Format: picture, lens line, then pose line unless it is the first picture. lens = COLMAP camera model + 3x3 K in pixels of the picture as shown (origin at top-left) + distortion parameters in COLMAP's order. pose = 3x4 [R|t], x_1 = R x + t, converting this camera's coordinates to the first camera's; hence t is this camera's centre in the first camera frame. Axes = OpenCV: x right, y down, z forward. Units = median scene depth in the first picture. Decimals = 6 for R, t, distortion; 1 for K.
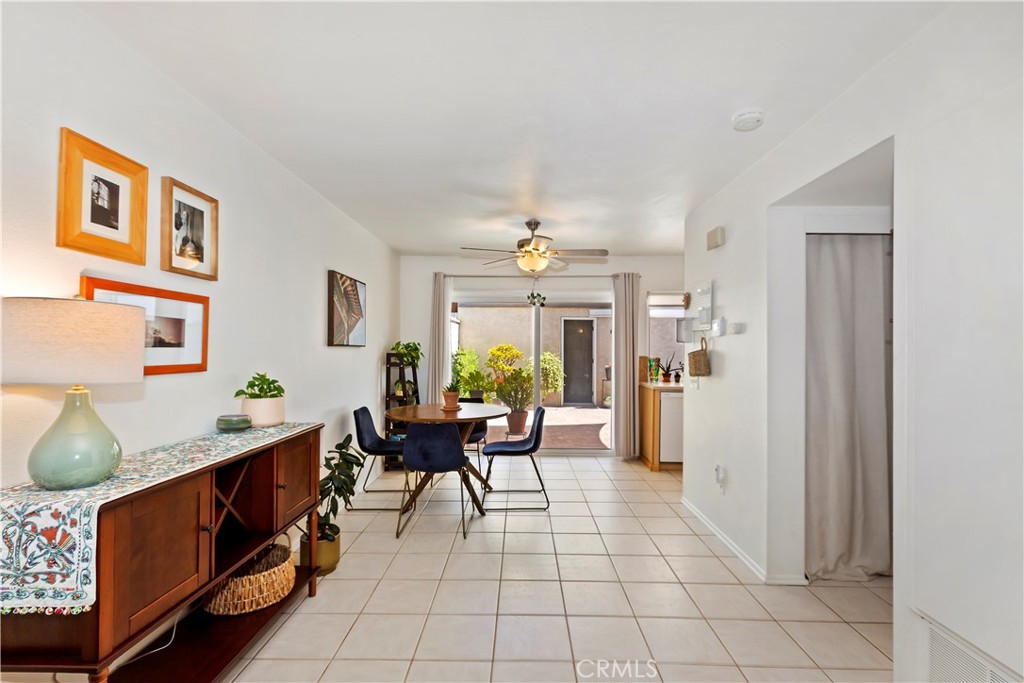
lens RADIAL K [[459.2, 0, 515.0], [0, 459.2, 344.9], [0, 0, 1]] dist [0.000007, -0.001150]
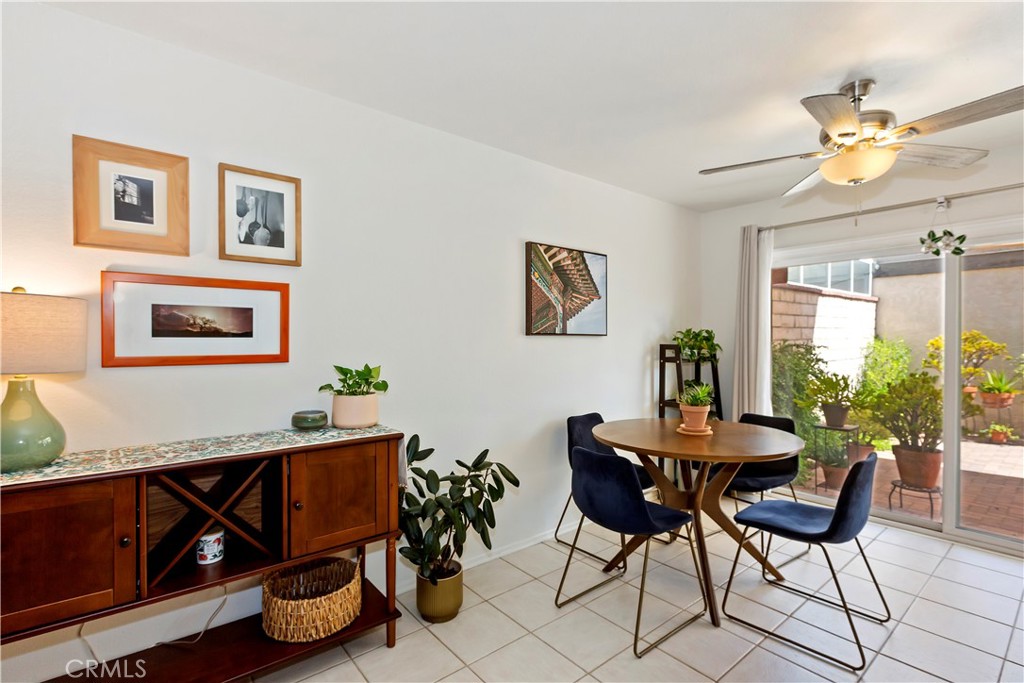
lens RADIAL K [[459.2, 0, 526.3], [0, 459.2, 343.3], [0, 0, 1]] dist [0.000007, -0.001150]
pose [[0.638880, 0.004560, -0.769293, 0.263992], [0.008732, 0.999875, 0.013178, 0.007142], [0.769257, -0.015136, 0.638760, 0.549216]]
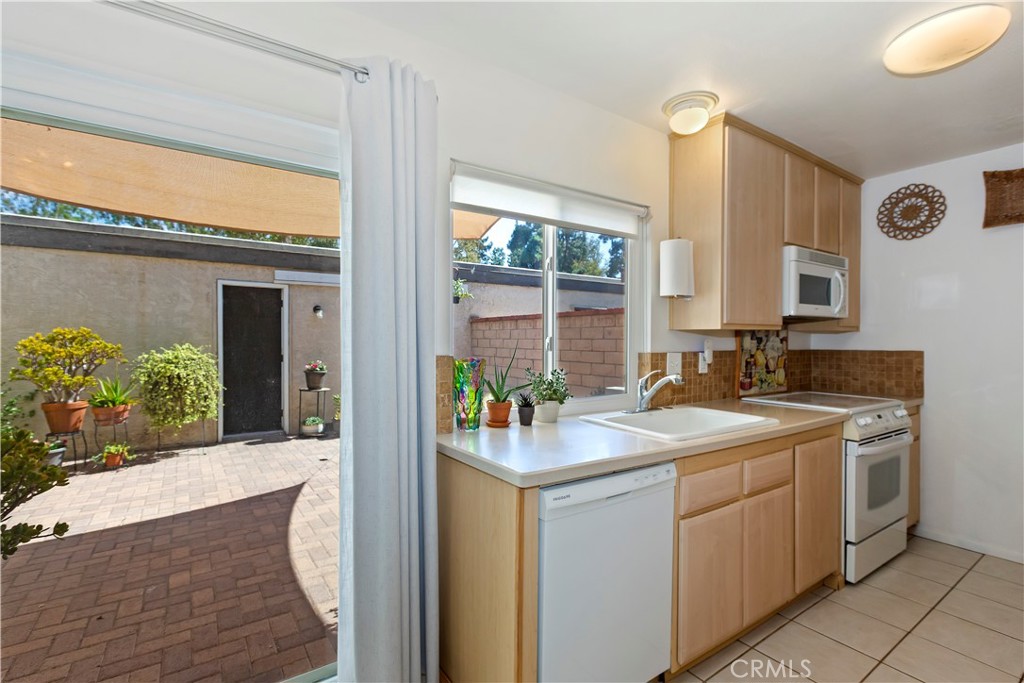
lens RADIAL K [[459.2, 0, 507.2], [0, 459.2, 344.2], [0, 0, 1]] dist [0.000007, -0.001150]
pose [[0.815044, -0.007636, 0.579349, 0.237727], [-0.003210, 0.999838, 0.017693, 0.019375], [-0.579390, -0.016280, 0.814888, 1.305531]]
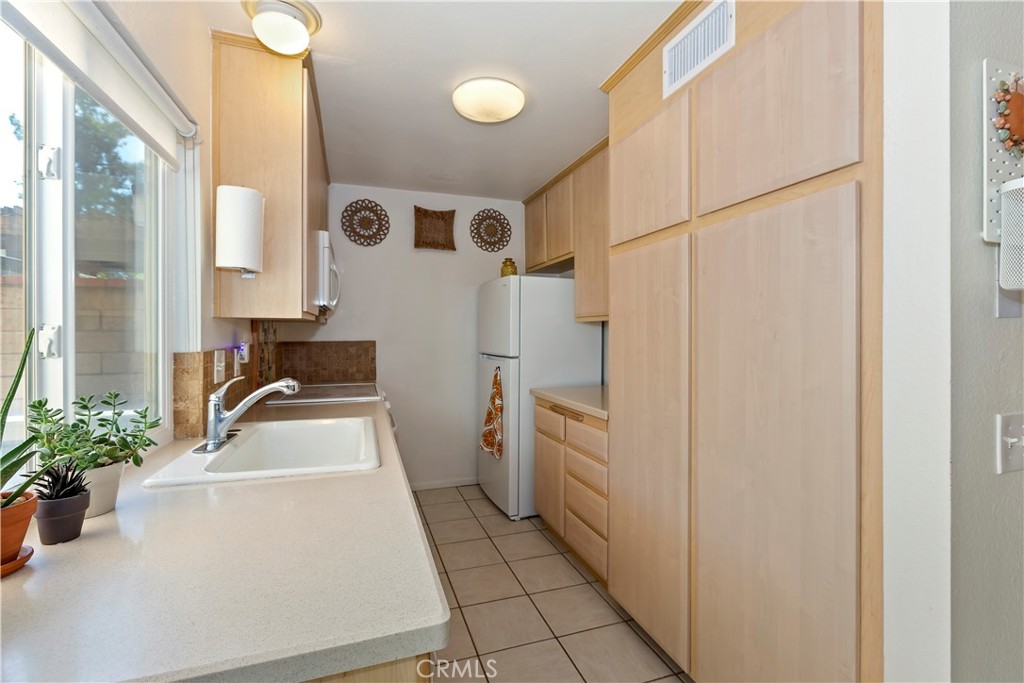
lens RADIAL K [[459.2, 0, 528.2], [0, 459.2, 340.2], [0, 0, 1]] dist [0.000007, -0.001150]
pose [[-0.363285, -0.020473, 0.931453, 0.274815], [-0.008431, 0.999790, 0.018687, 0.021138], [-0.931640, -0.001064, -0.363381, 1.582812]]
